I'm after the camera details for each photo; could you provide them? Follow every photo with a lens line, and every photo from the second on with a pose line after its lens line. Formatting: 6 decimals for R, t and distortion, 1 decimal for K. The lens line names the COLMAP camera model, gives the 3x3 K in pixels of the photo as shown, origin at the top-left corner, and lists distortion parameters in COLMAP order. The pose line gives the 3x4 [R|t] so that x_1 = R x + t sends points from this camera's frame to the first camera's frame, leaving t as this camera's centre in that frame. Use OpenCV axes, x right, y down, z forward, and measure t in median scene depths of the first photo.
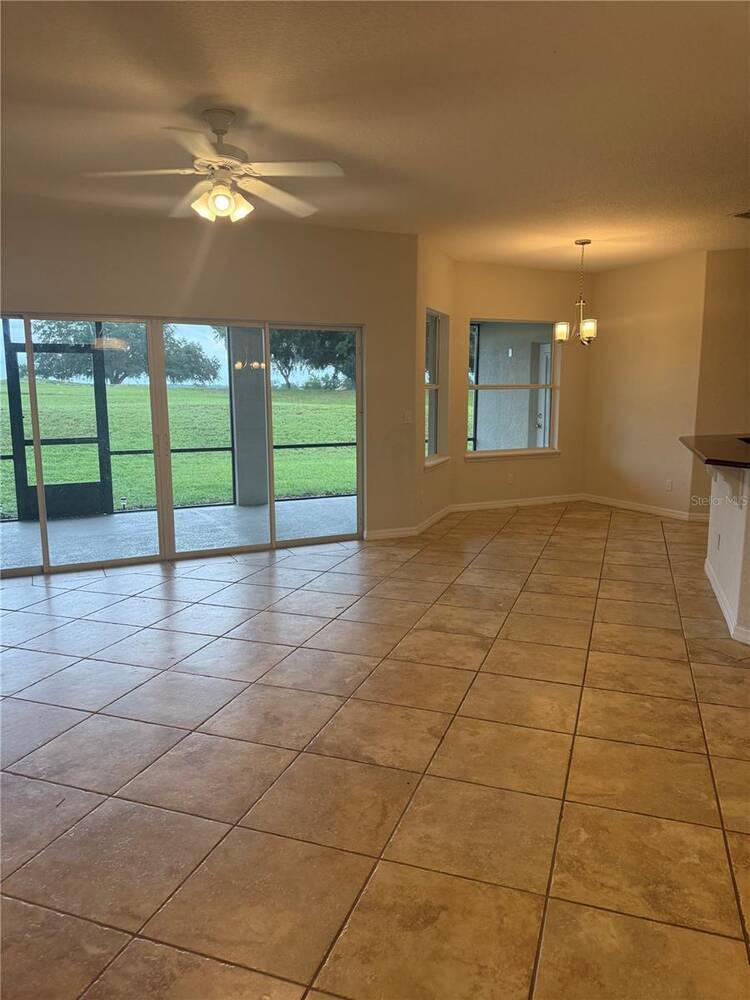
lens RADIAL K [[713.1, 0, 375.0], [0, 713.1, 500.0], [0, 0, 1]] dist [0.083204, -0.090125]
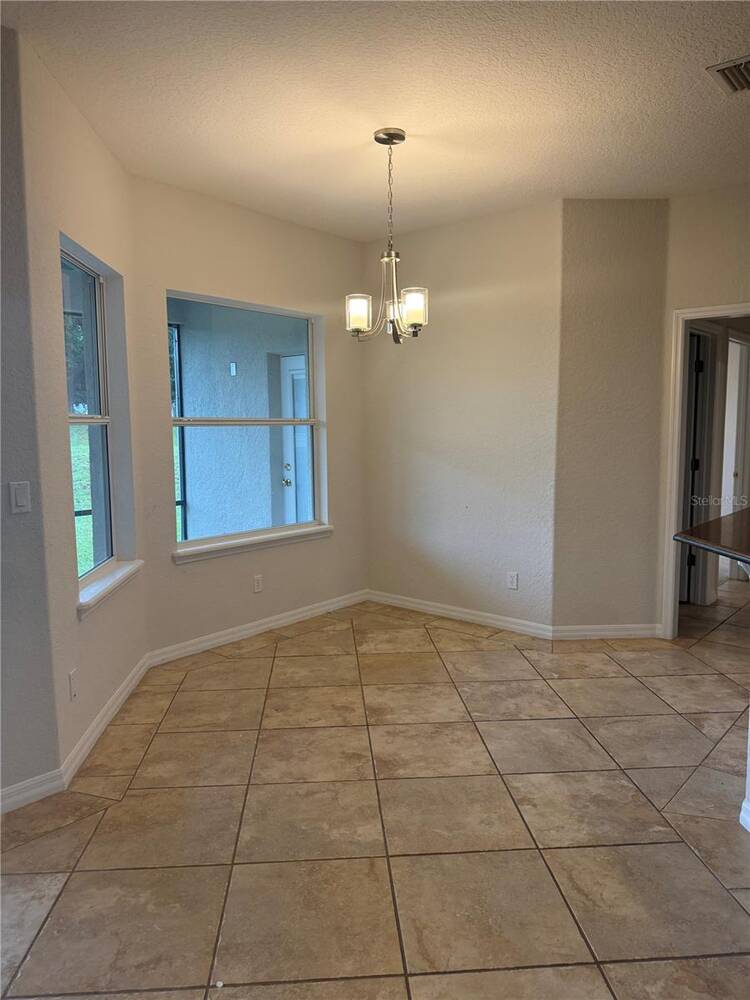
lens RADIAL K [[713.1, 0, 375.0], [0, 713.1, 500.0], [0, 0, 1]] dist [0.083204, -0.090125]
pose [[0.915564, -0.045156, 0.399628, 0.049573], [0.064902, 0.997242, -0.036010, -0.065966], [-0.396900, 0.058906, 0.915970, 0.423740]]
